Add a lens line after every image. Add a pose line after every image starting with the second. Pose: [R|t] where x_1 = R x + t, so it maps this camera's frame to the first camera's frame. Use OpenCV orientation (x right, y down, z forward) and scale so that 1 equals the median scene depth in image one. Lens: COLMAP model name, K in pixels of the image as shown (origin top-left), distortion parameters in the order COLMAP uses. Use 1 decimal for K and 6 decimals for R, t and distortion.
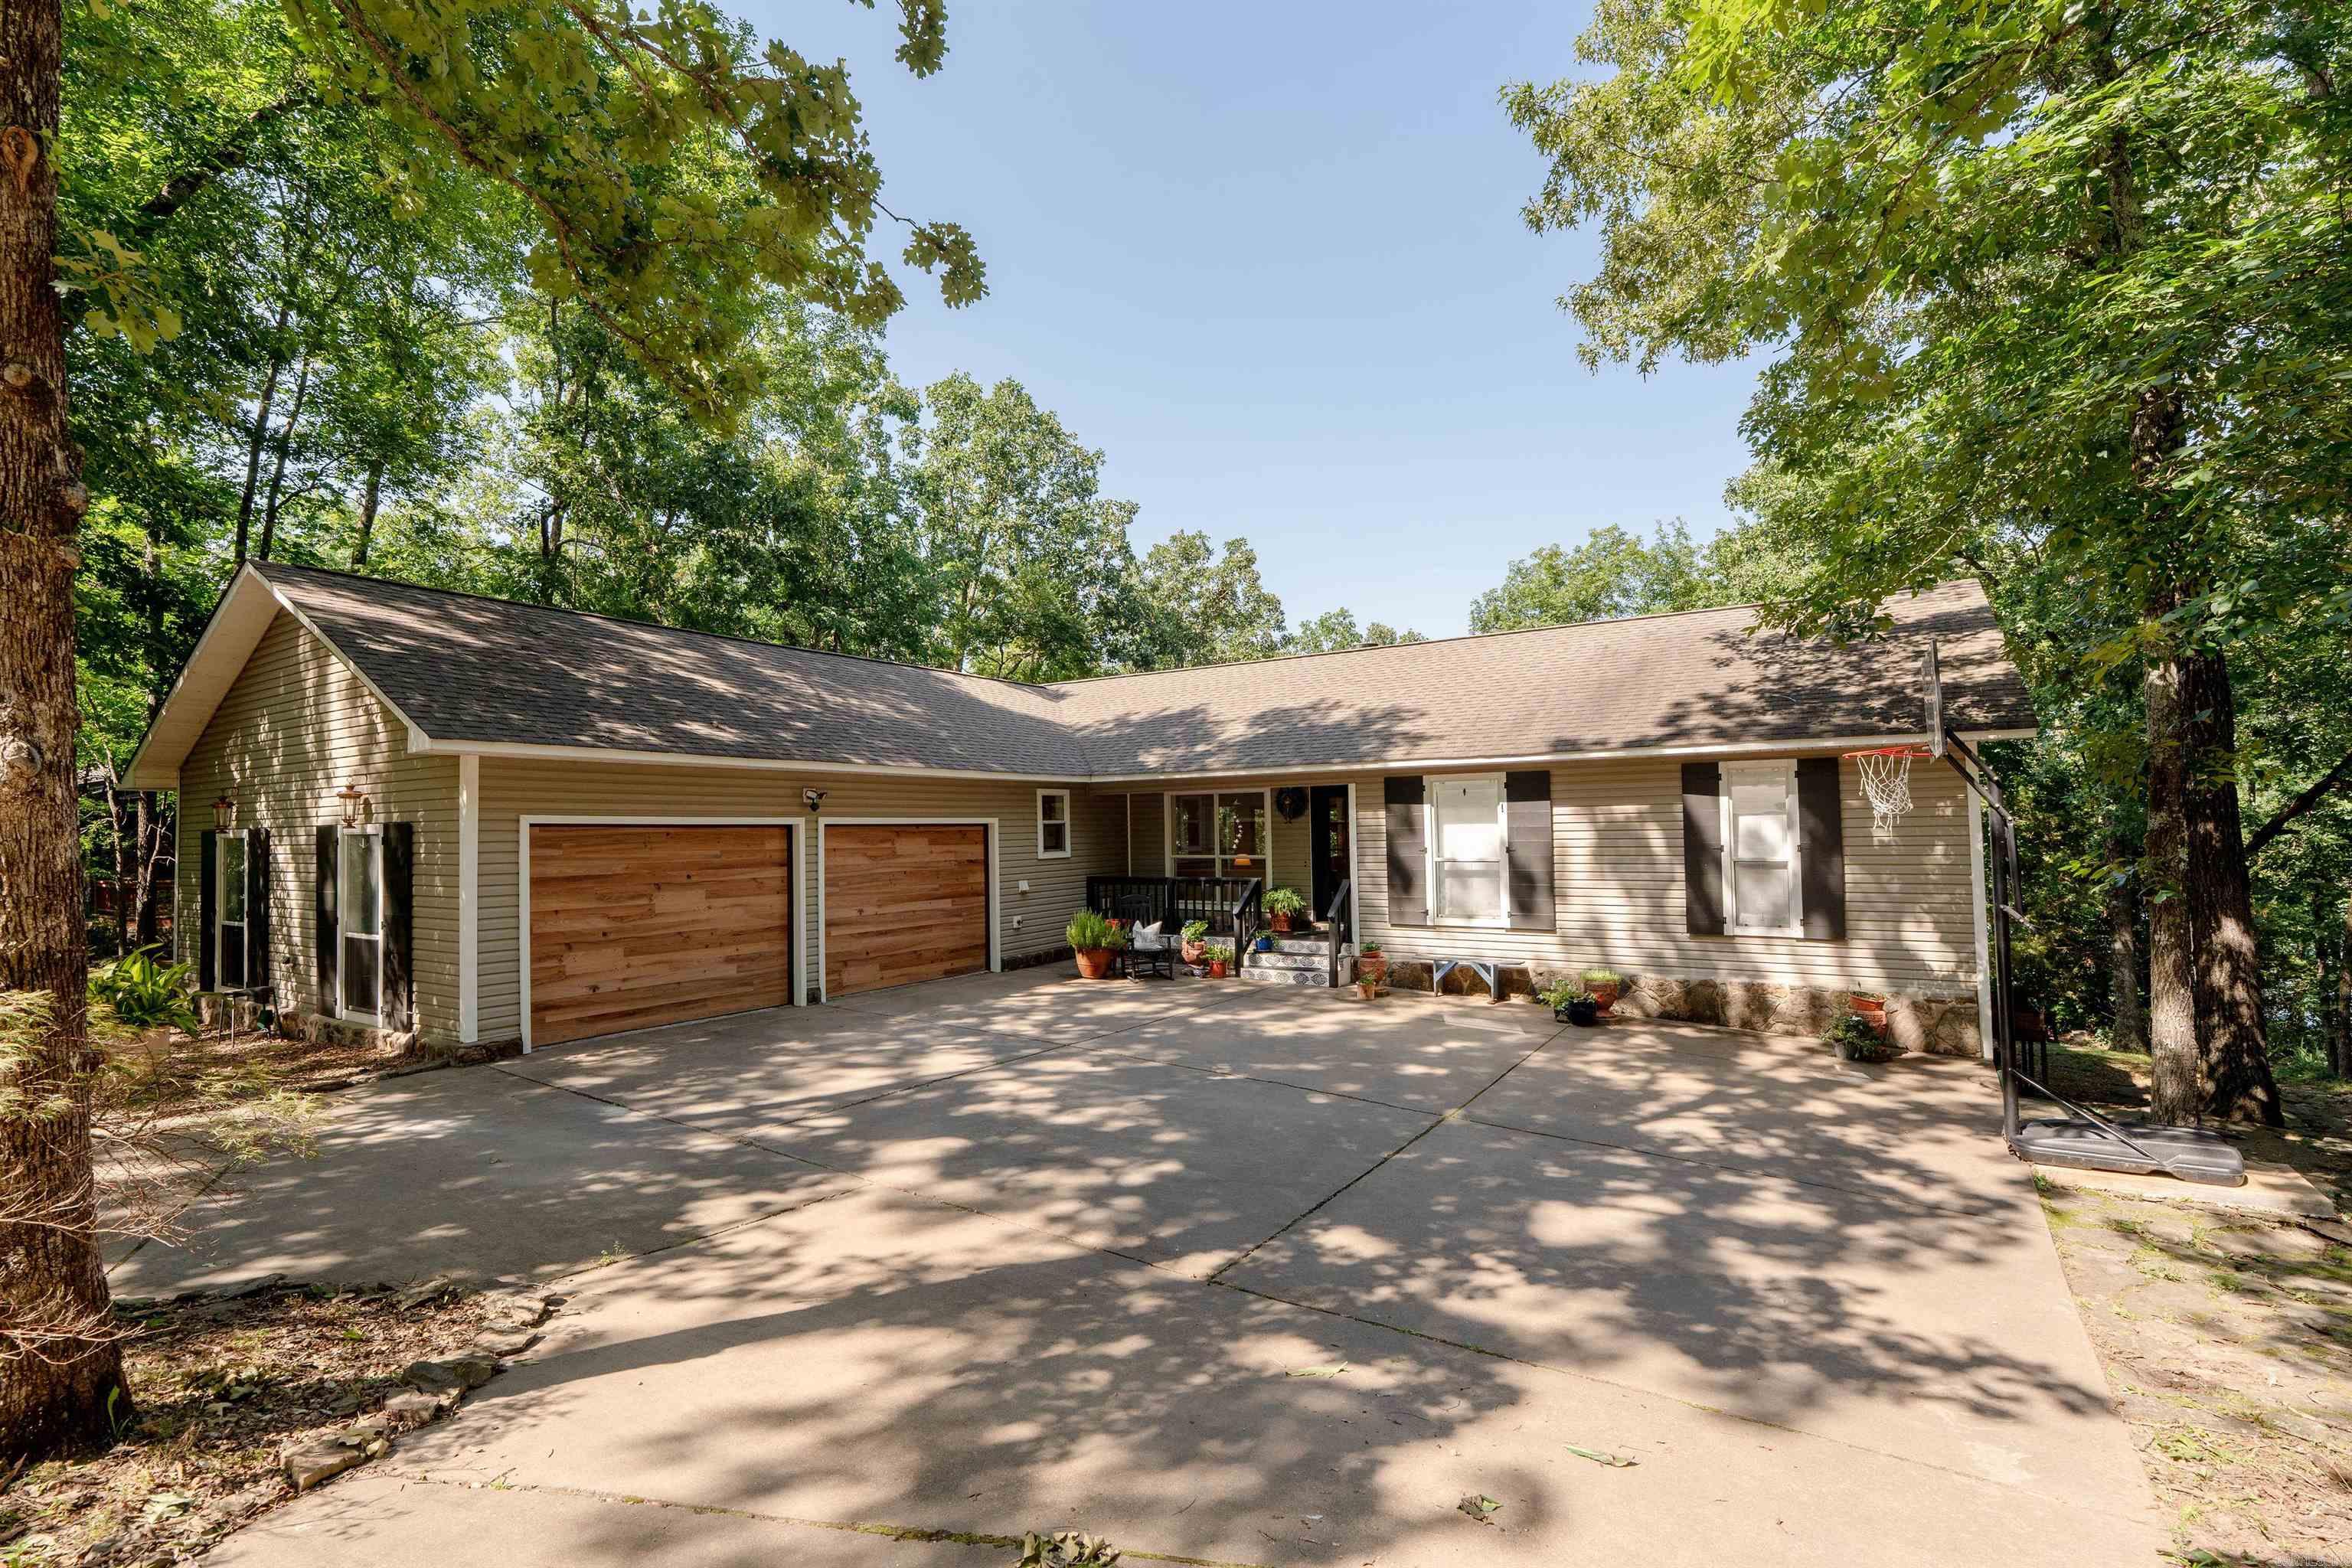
lens RADIAL K [[1033.9, 0, 1173.0], [0, 1033.9, 776.0], [0, 0, 1]] dist [-0.014436, 0.000042]
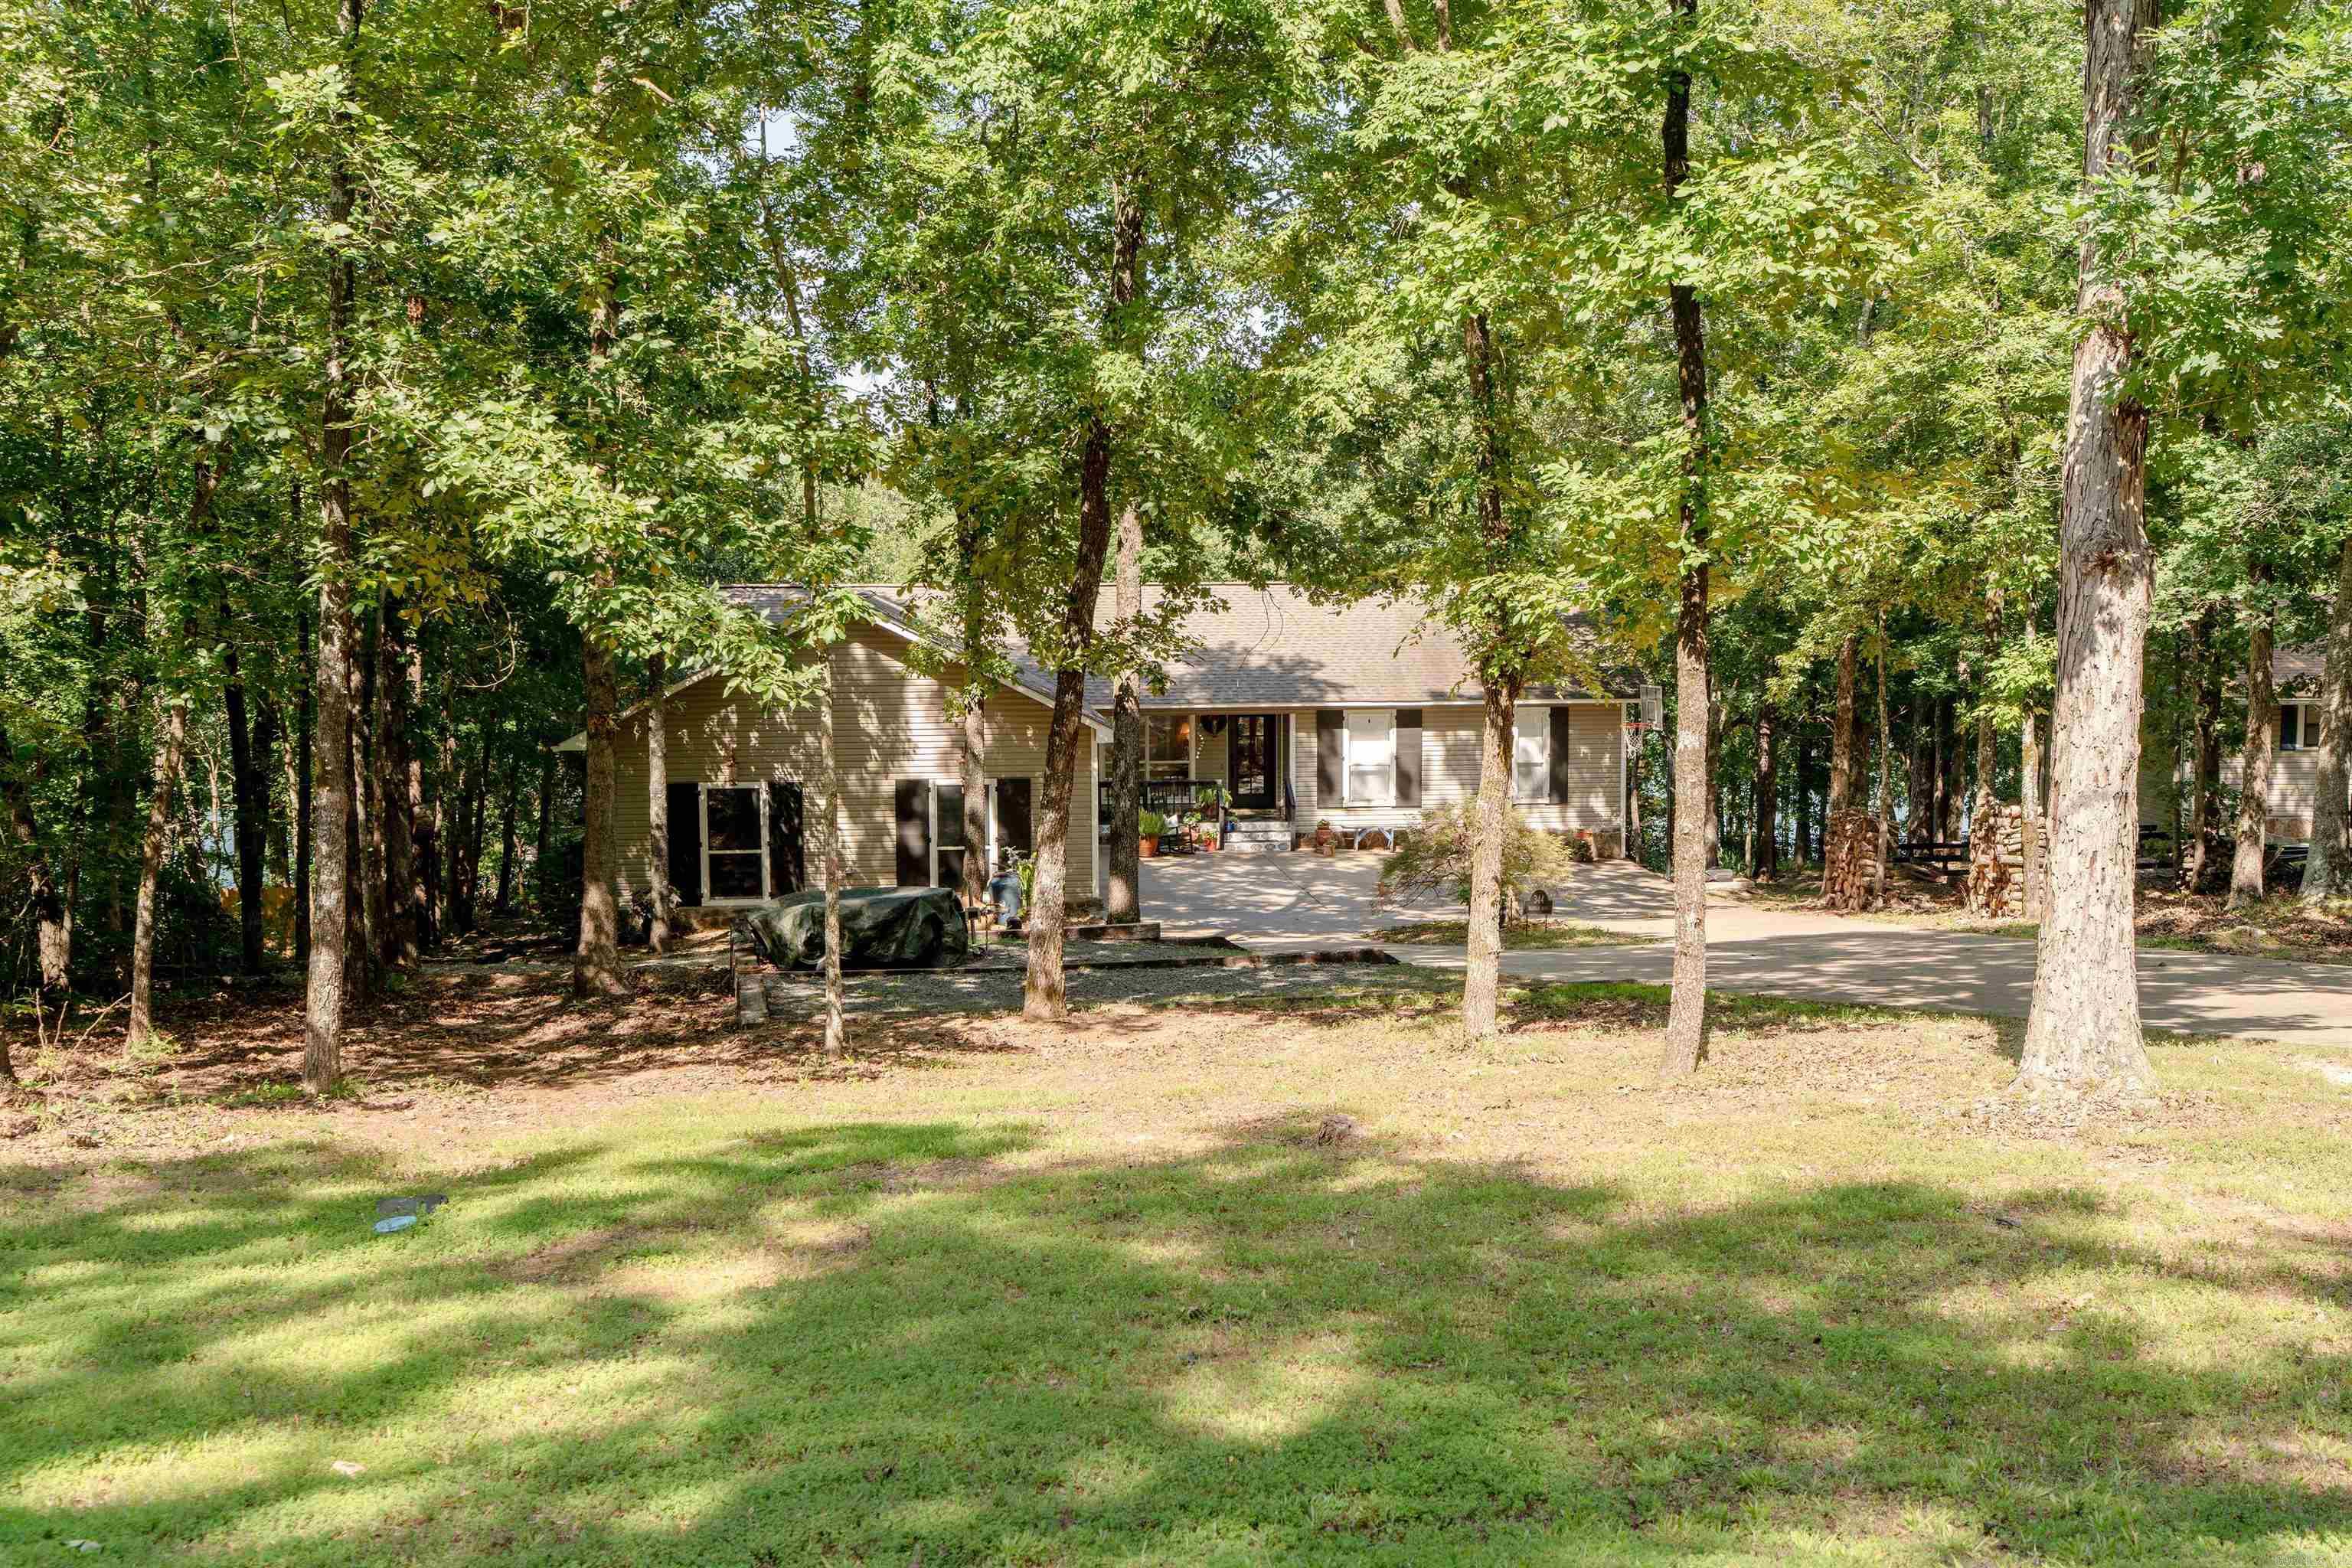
lens RADIAL K [[2342.6, 0, 1178.5], [0, 2342.6, 786.5], [0, 0, 1]] dist [-0.004465, 0.000000]
pose [[0.773607, -0.043762, 0.632153, -2.286603], [-0.044756, 0.991347, 0.123399, -0.326893], [-0.632083, -0.123755, 0.764954, -1.613075]]
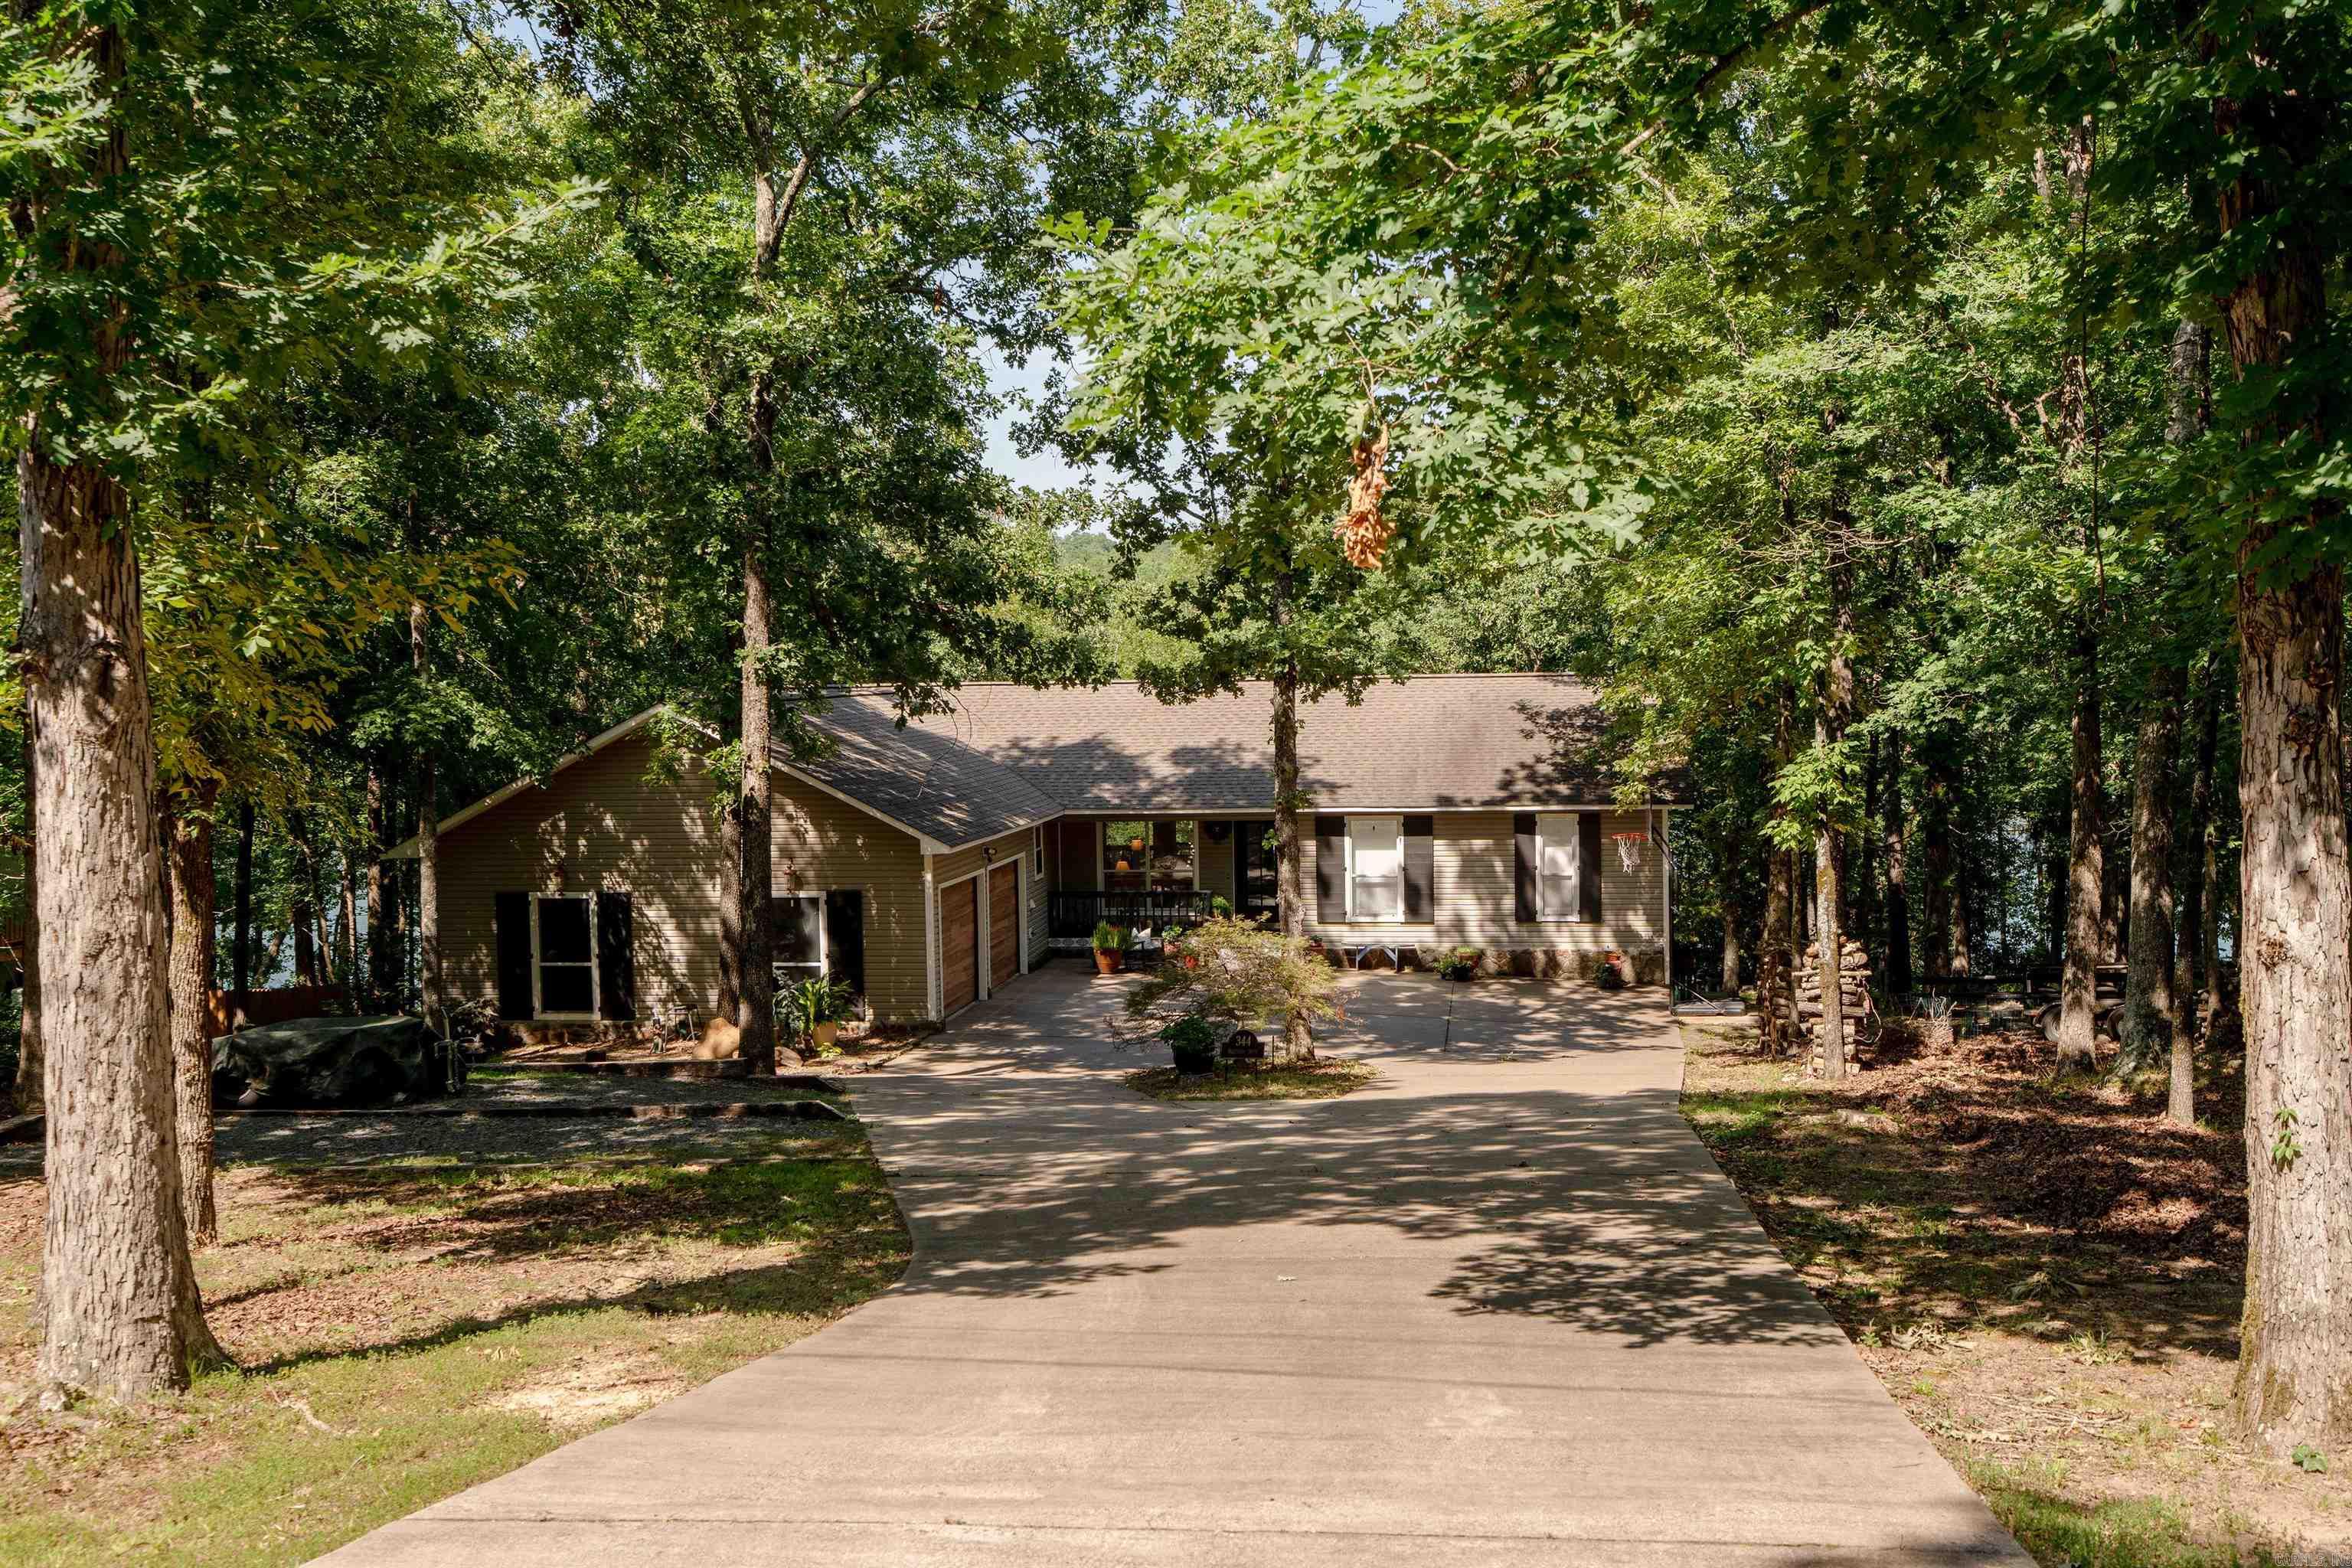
lens RADIAL K [[2342.6, 0, 1170.4], [0, 2342.6, 786.1], [0, 0, 1]] dist [-0.004465, 0.000000]
pose [[0.902196, -0.017944, 0.430953, -1.427789], [-0.024475, 0.995395, 0.092685, -0.352263], [-0.430631, -0.094168, 0.897602, -1.861092]]
